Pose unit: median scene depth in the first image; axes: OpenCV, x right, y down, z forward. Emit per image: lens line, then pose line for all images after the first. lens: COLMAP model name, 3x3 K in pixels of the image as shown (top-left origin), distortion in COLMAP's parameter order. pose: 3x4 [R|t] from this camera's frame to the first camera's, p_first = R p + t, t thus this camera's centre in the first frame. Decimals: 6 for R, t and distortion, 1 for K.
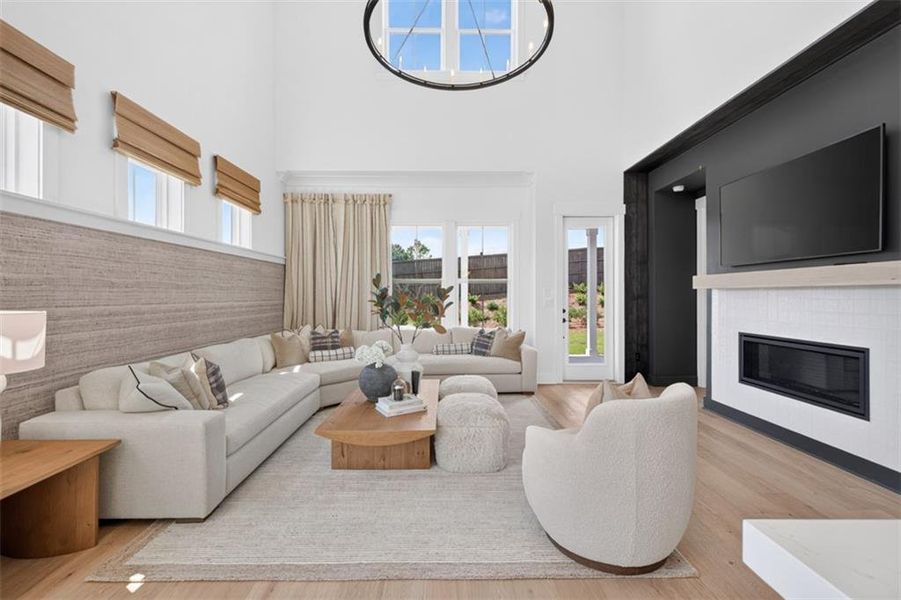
lens RADIAL K [[376.3, 0, 447.3], [0, 376.3, 294.8], [0, 0, 1]] dist [0.003467, -0.000406]
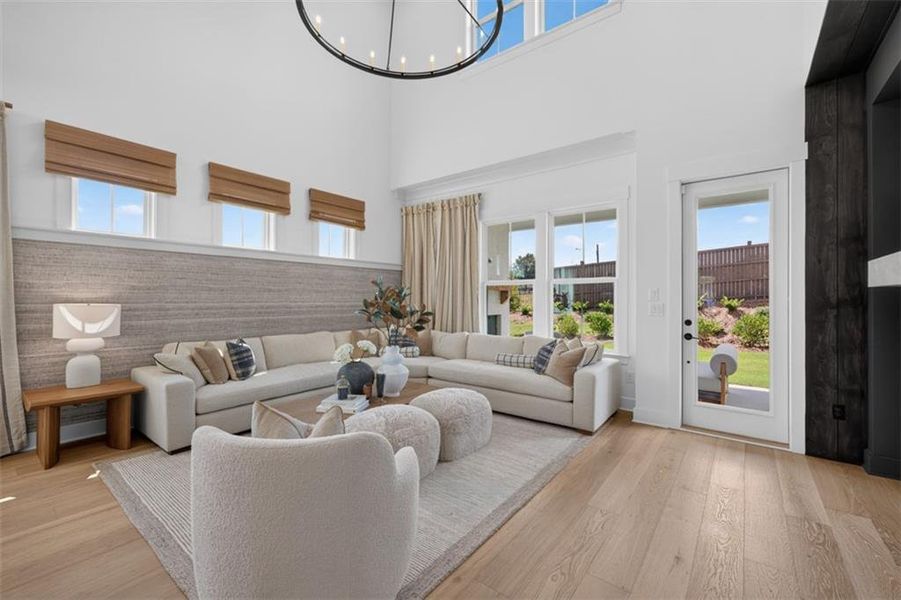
lens RADIAL K [[376.3, 0, 447.3], [0, 376.3, 294.8], [0, 0, 1]] dist [0.003467, -0.000406]
pose [[0.775946, -0.000151, -0.630799, 0.490702], [-0.006136, 0.999951, -0.007788, 0.001387], [0.630769, 0.009913, 0.775907, 0.254283]]
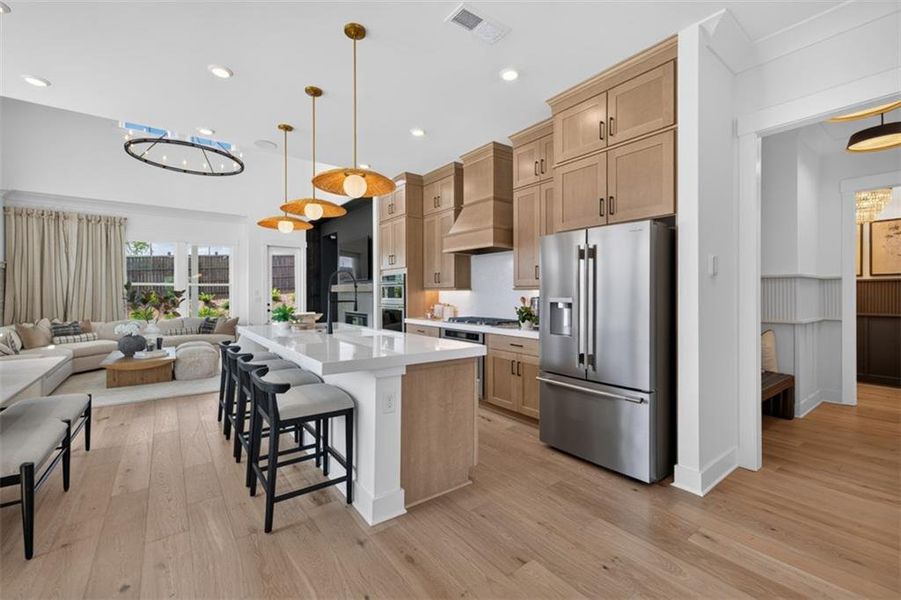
lens RADIAL K [[376.3, 0, 447.3], [0, 376.3, 294.8], [0, 0, 1]] dist [0.003467, -0.000406]
pose [[0.806694, -0.000173, 0.590970, -0.029517], [-0.001072, 0.999998, 0.001756, -0.003539], [-0.590969, -0.002050, 0.806692, -0.908326]]
